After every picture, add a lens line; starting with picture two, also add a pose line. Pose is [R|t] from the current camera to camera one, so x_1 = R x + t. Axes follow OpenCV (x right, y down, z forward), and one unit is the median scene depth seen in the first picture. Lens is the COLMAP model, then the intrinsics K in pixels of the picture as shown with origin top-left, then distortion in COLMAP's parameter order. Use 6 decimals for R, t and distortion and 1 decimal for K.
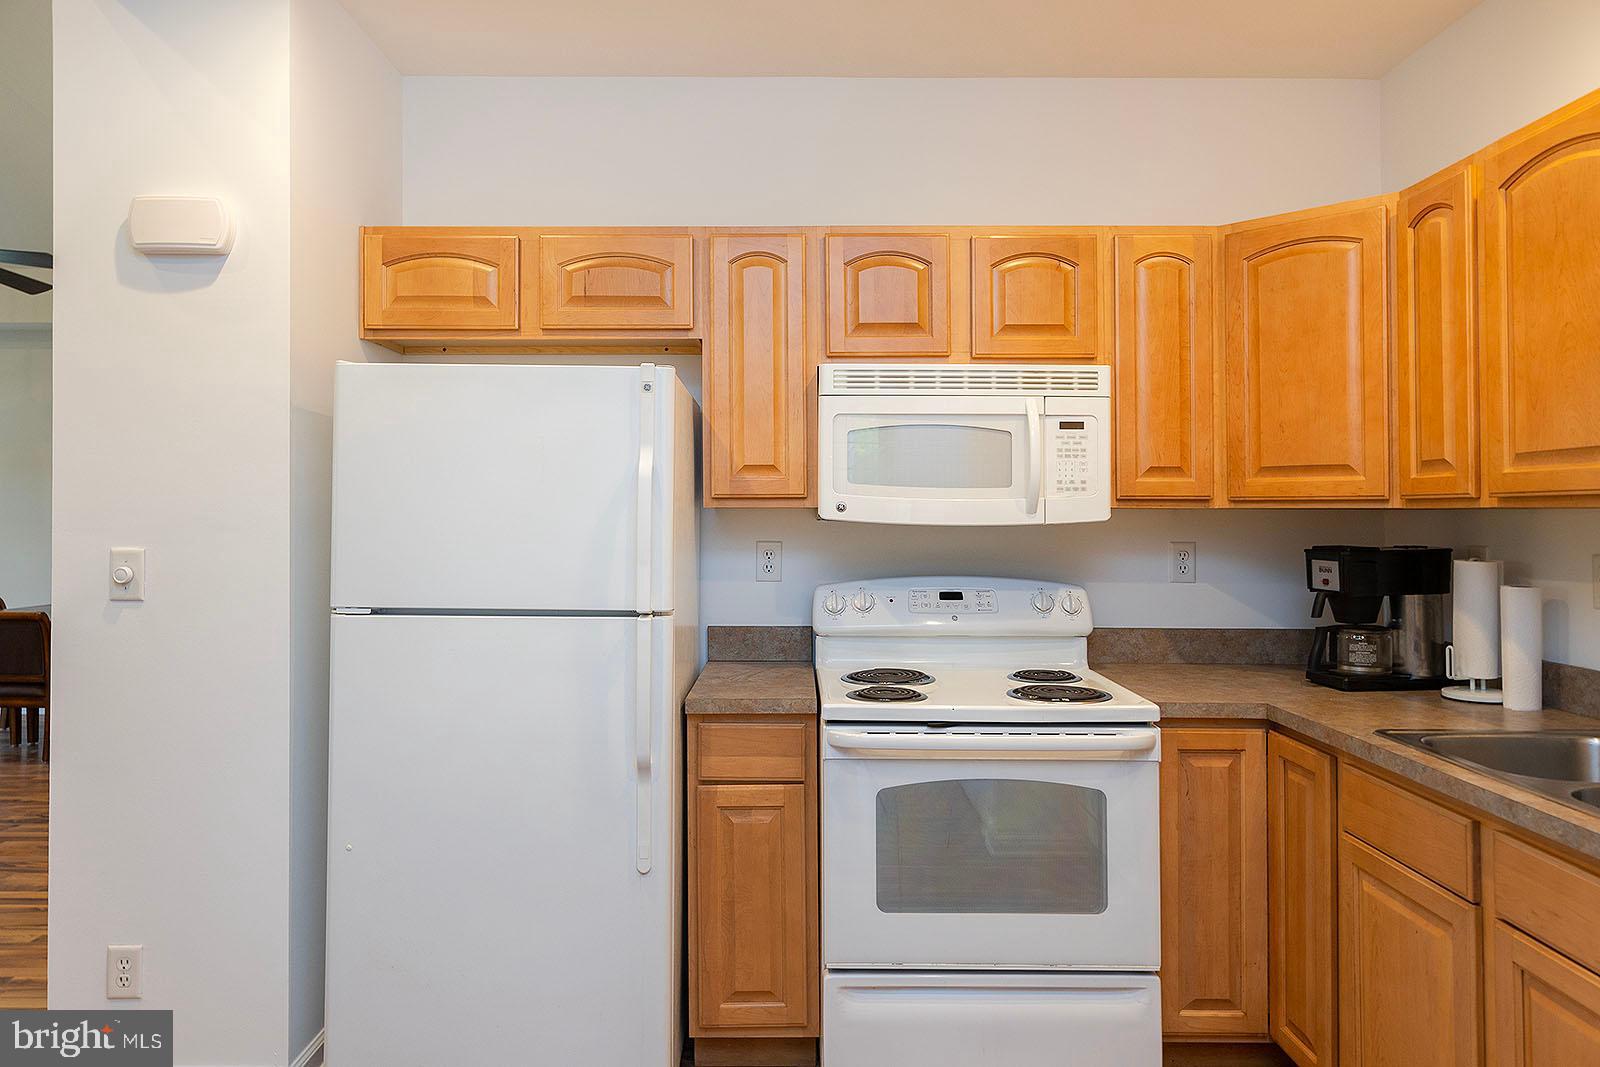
lens RADIAL K [[1052.3, 0, 776.3], [0, 1052.3, 504.2], [0, 0, 1]] dist [0.003453, 0.001909]
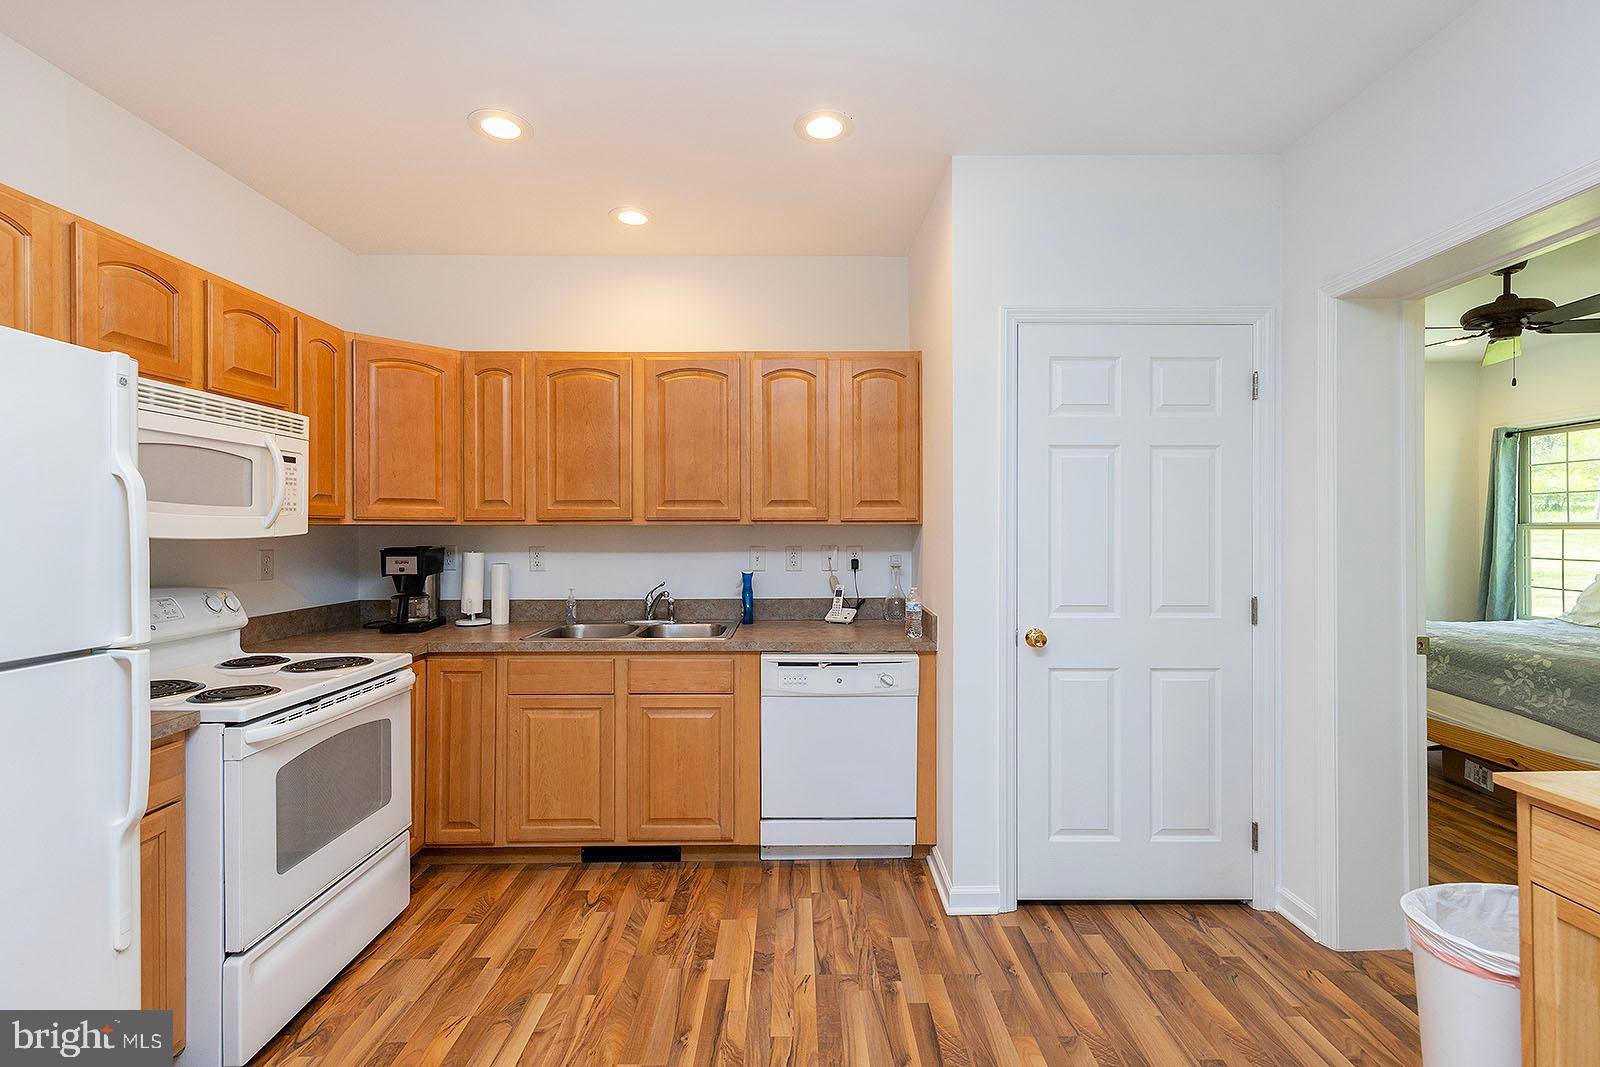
lens RADIAL K [[788.0, 0, 777.8], [0, 788.0, 535.3], [0, 0, 1]] dist [0.001406, -0.000712]
pose [[-0.029171, -0.011904, 0.999504, -0.707253], [-0.008937, 0.999892, 0.011648, 0.000834], [-0.999534, -0.008593, -0.029274, 0.440113]]
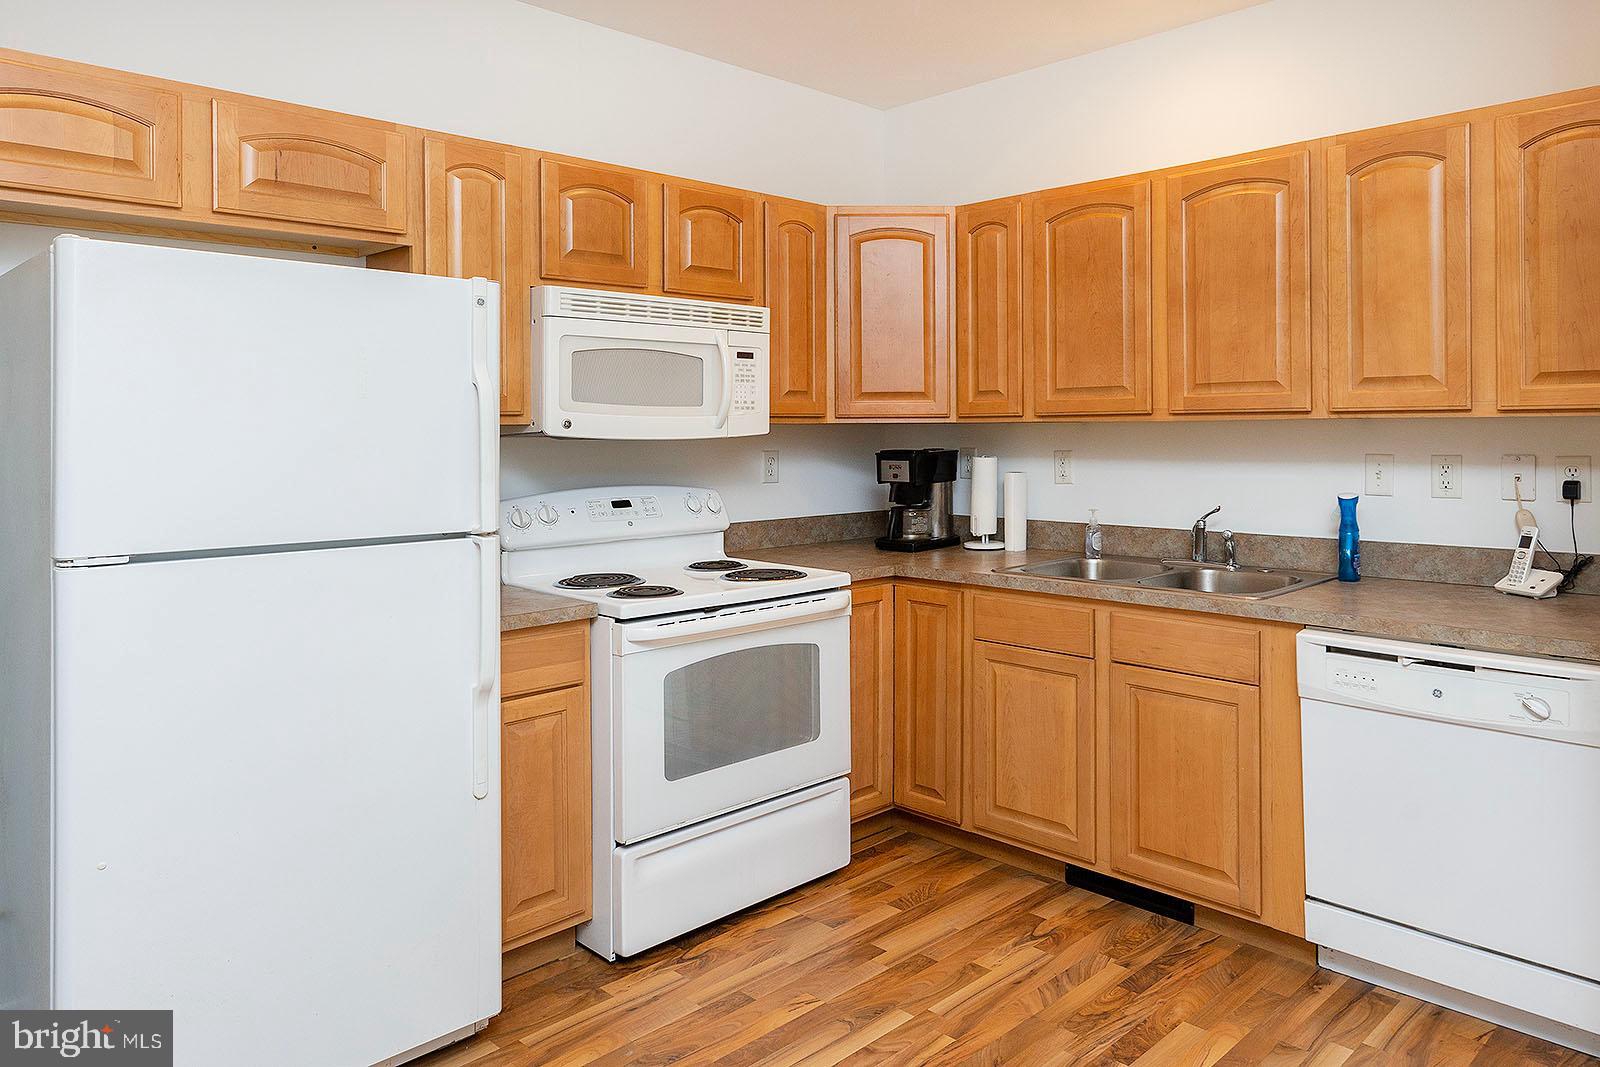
lens RADIAL K [[1103.1, 0, 801.4], [0, 1103.1, 438.7], [0, 0, 1]] dist [0.003001, -0.000924]
pose [[0.706753, -0.014172, 0.707319, -0.580363], [0.001881, 0.999833, 0.018153, -0.001965], [-0.707458, -0.011499, 0.706662, 0.058939]]
